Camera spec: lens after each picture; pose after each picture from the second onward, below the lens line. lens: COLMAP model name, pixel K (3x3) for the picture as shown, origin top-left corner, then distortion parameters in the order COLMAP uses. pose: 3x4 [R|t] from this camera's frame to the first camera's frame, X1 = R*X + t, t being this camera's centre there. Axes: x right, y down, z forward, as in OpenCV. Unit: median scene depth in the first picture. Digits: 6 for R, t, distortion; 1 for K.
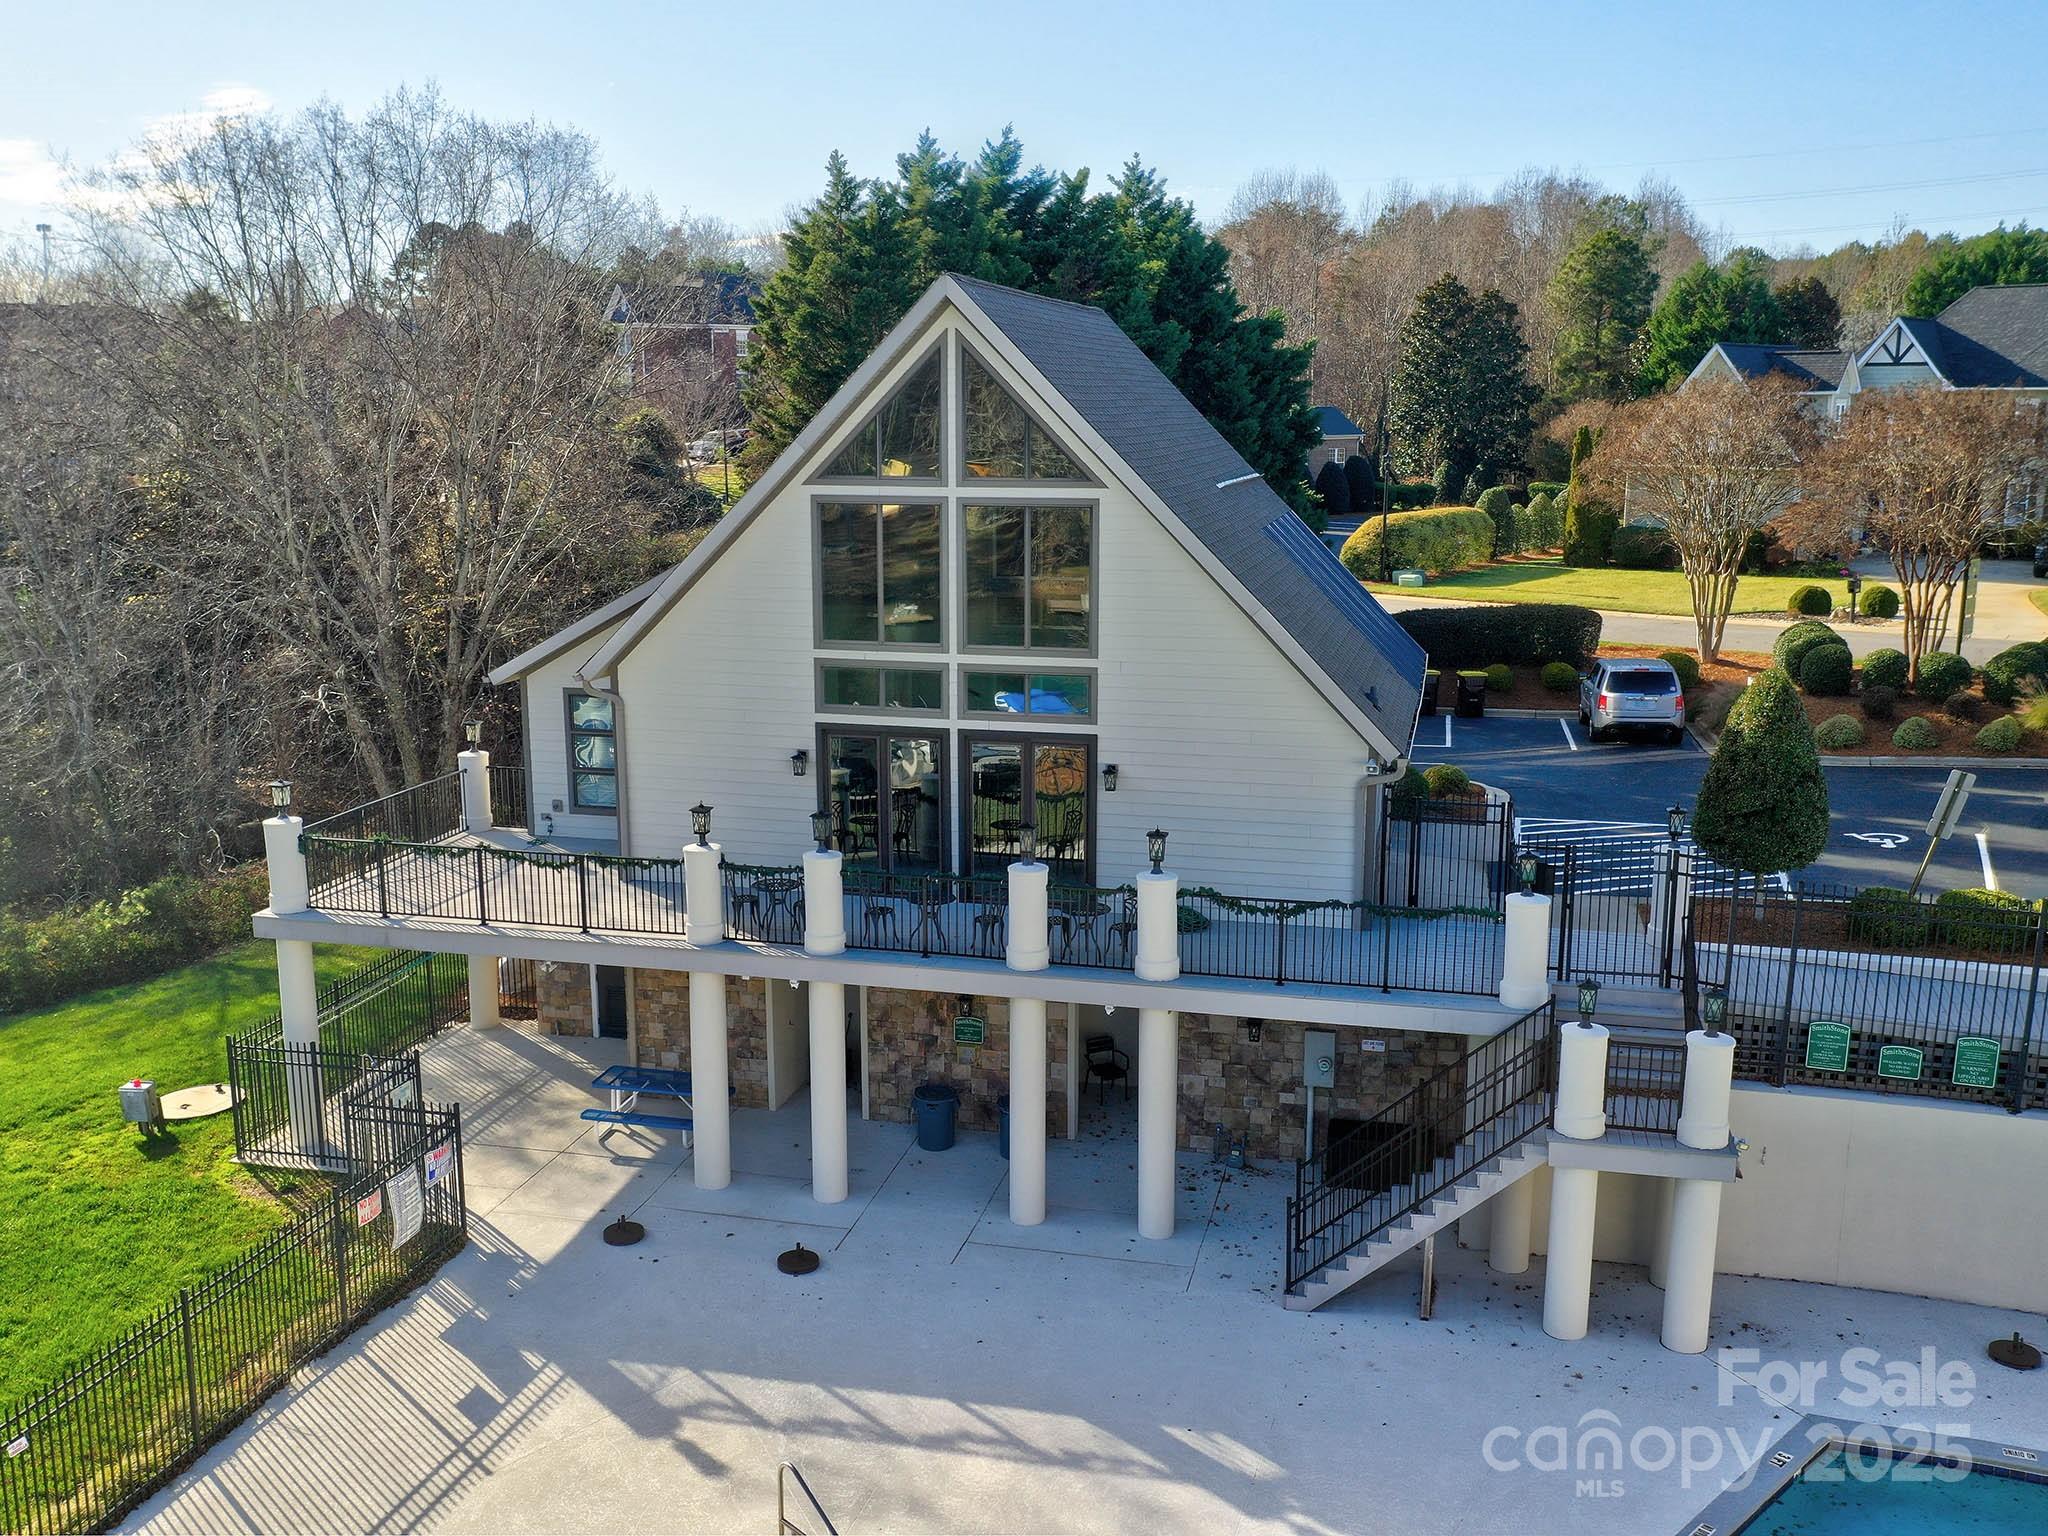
lens RADIAL K [[1830.9, 0, 1021.4], [0, 1830.9, 762.2], [0, 0, 1]] dist [-0.007051, -0.007396]
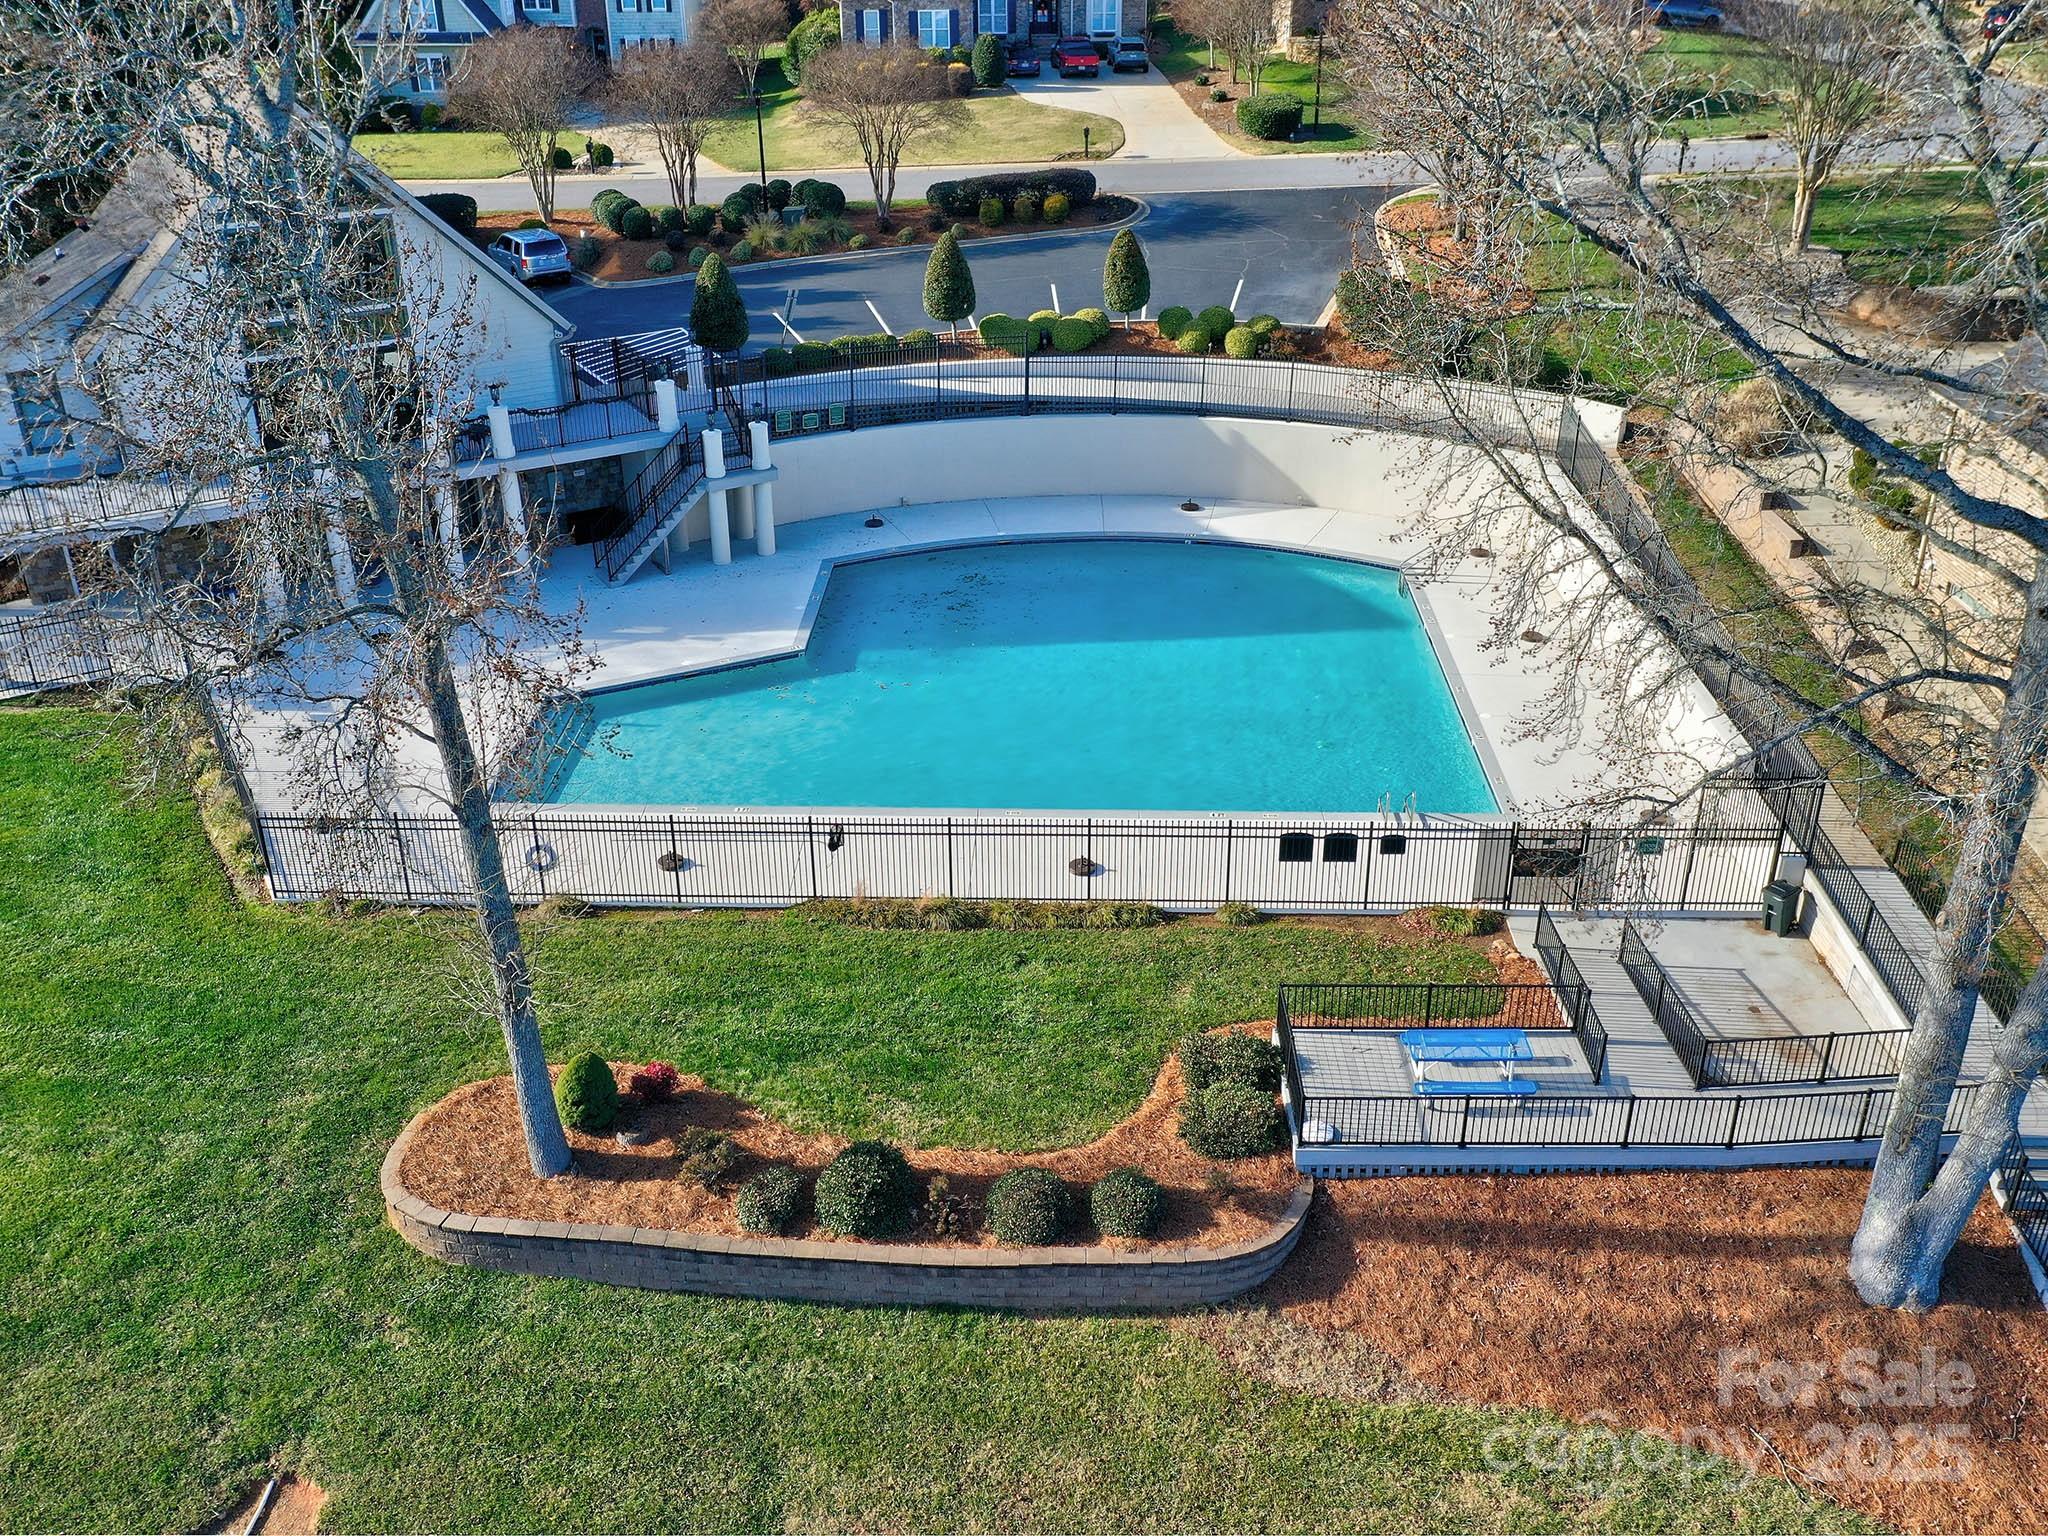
lens RADIAL K [[1830.9, 0, 1019.9], [0, 1830.9, 770.4], [0, 0, 1]] dist [-0.007051, -0.007396]
pose [[0.713092, -0.324818, 0.621283, -0.963354], [0.137844, 0.933854, 0.330023, -0.161482], [-0.687385, -0.149697, 0.710699, -0.963031]]
